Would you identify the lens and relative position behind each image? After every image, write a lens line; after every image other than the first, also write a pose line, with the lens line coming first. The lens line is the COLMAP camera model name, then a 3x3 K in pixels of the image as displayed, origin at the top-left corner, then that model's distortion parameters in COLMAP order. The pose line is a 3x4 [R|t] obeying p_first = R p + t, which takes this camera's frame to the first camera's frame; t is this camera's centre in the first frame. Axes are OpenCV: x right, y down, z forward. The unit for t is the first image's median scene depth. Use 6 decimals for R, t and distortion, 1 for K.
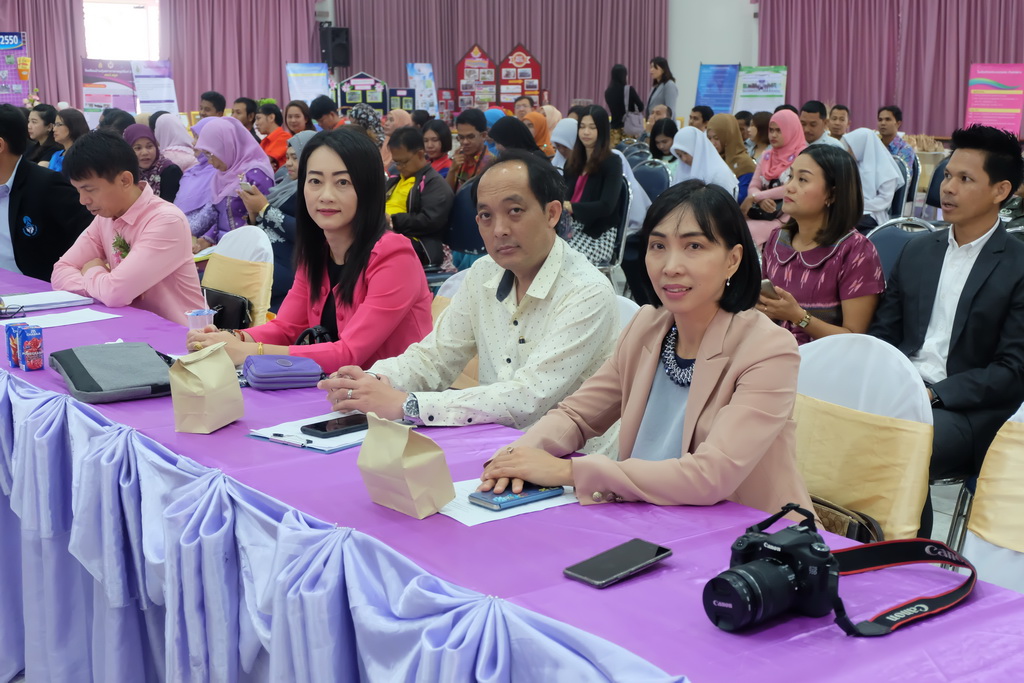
lens RADIAL K [[1458.8, 0, 516.4], [0, 1458.8, 345.0], [0, 0, 1]] dist [0.029575, 0.000000]
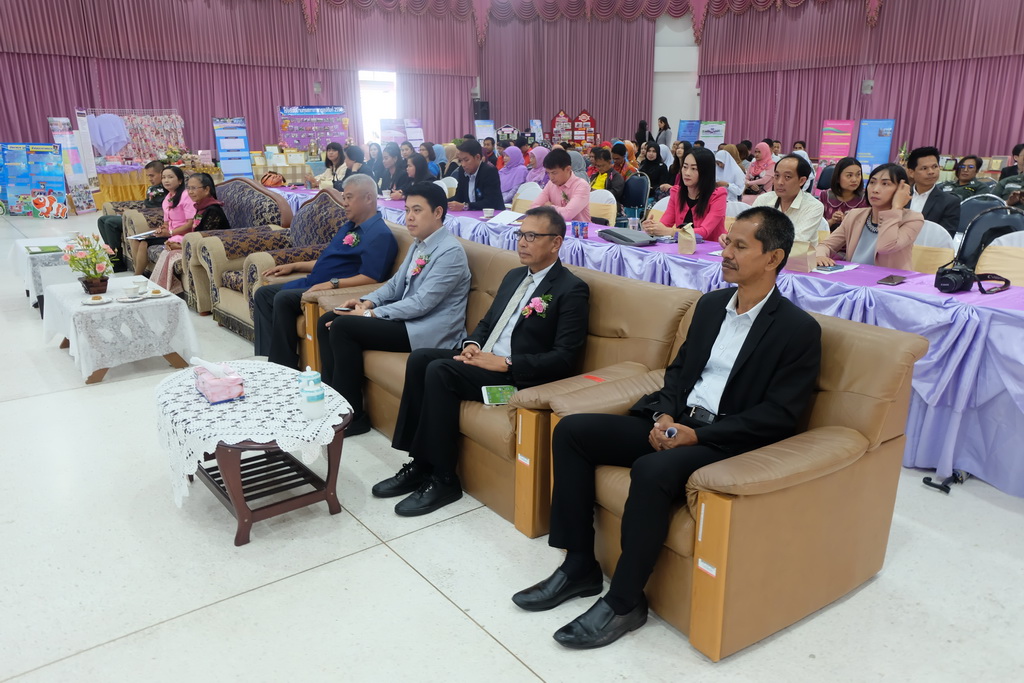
lens RADIAL K [[788.0, 0, 509.4], [0, 788.0, 333.1], [0, 0, 1]] dist [-0.004860, 0.029599]
pose [[0.999896, 0.002315, -0.014205, -0.088774], [-0.001244, 0.997188, 0.074934, 0.016025], [0.014338, -0.074909, 0.997087, -0.090143]]
